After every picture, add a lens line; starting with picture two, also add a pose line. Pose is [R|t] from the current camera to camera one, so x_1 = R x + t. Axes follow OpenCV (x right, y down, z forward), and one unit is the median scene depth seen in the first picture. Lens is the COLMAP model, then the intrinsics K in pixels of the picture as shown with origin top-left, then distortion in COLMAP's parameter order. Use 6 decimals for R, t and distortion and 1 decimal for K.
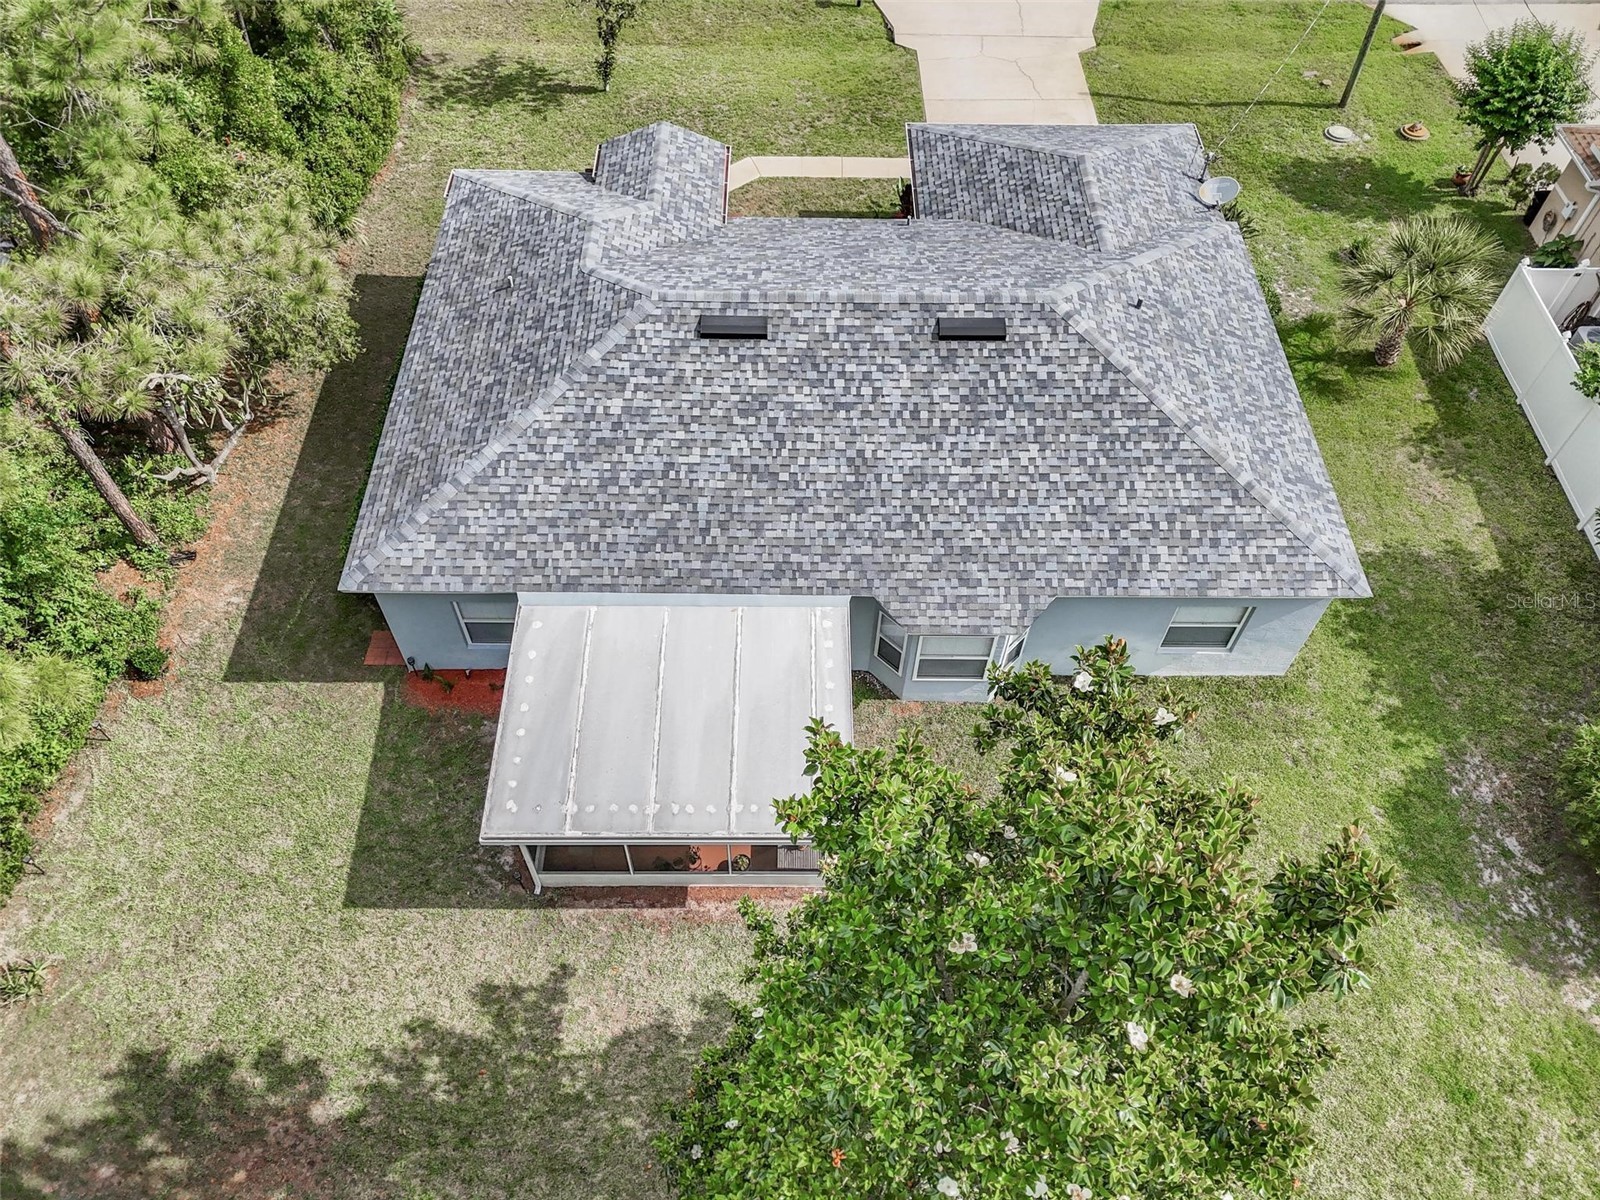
lens RADIAL K [[1171.6, 0, 800.0], [0, 1171.6, 600.0], [0, 0, 1]] dist [0.078227, -0.078048]
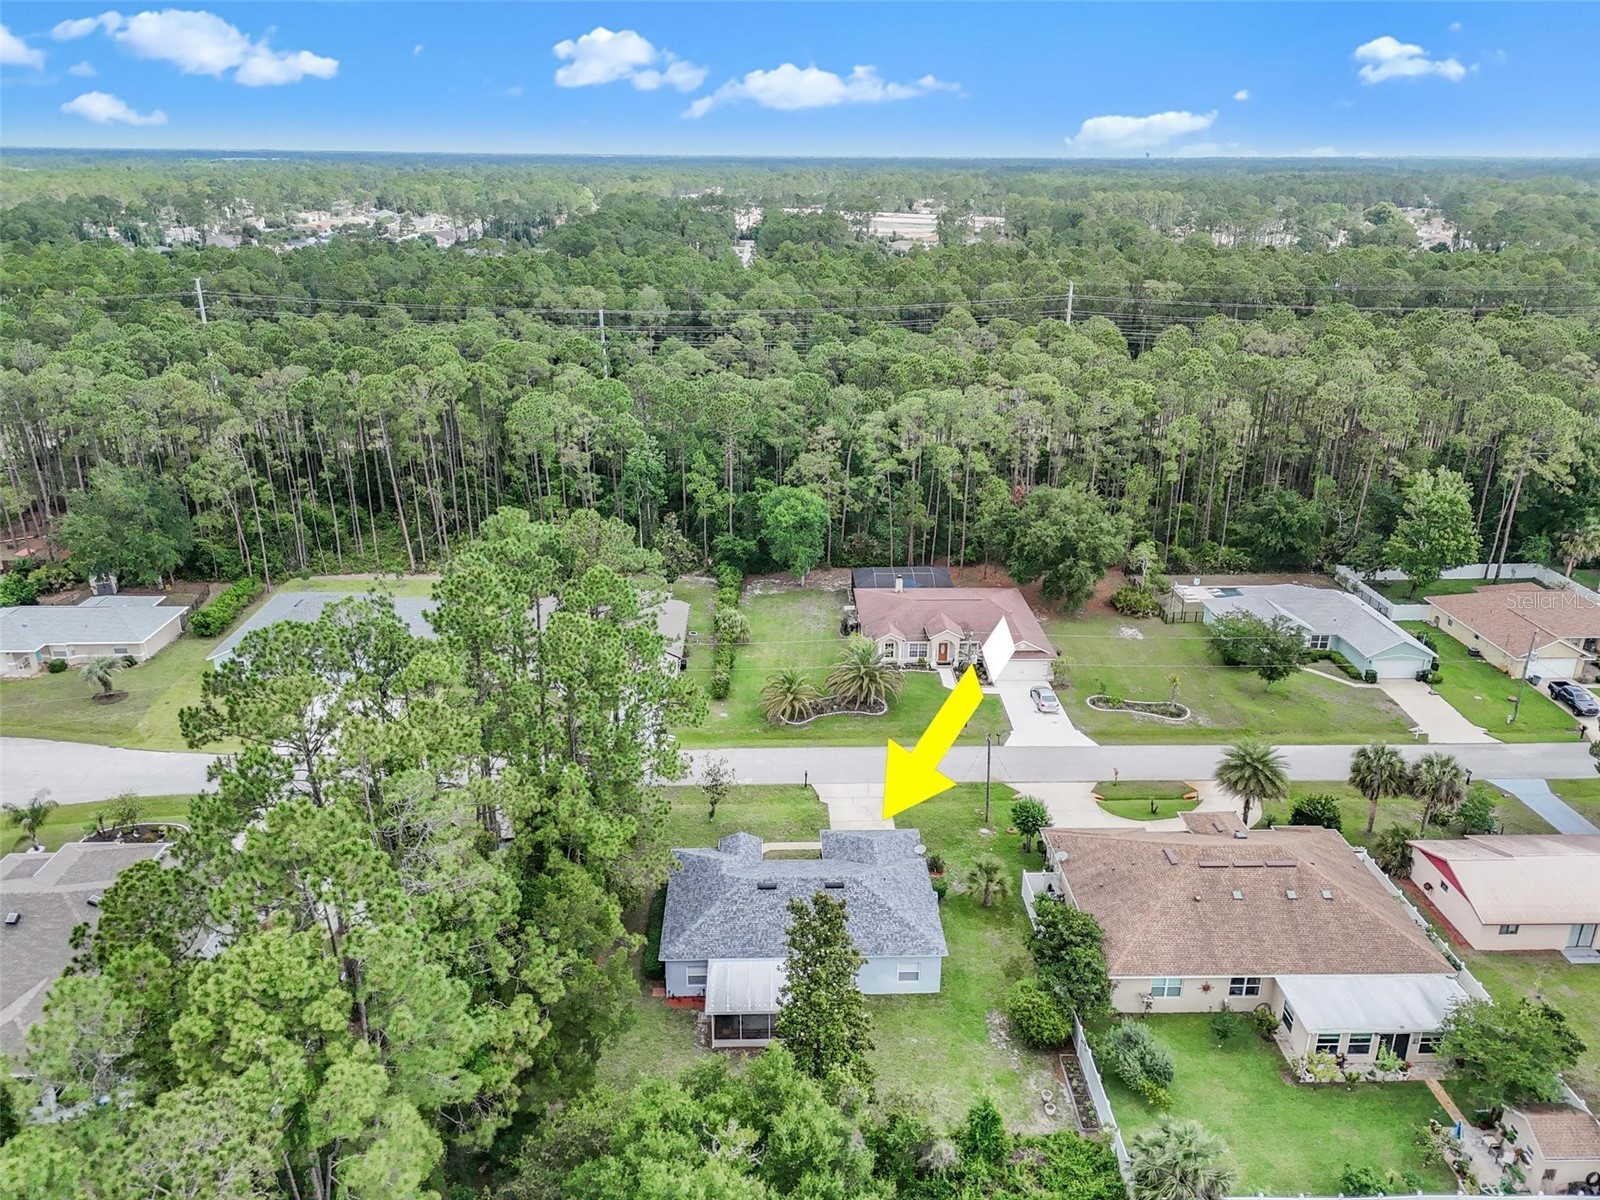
lens RADIAL K [[1171.6, 0, 800.0], [0, 1171.6, 600.0], [0, 0, 1]] dist [0.078227, -0.078048]
pose [[0.999567, -0.021058, 0.020575, -0.012446], [0.028849, 0.840022, -0.541785, 0.968756], [-0.005875, 0.542143, 0.840265, -2.450215]]
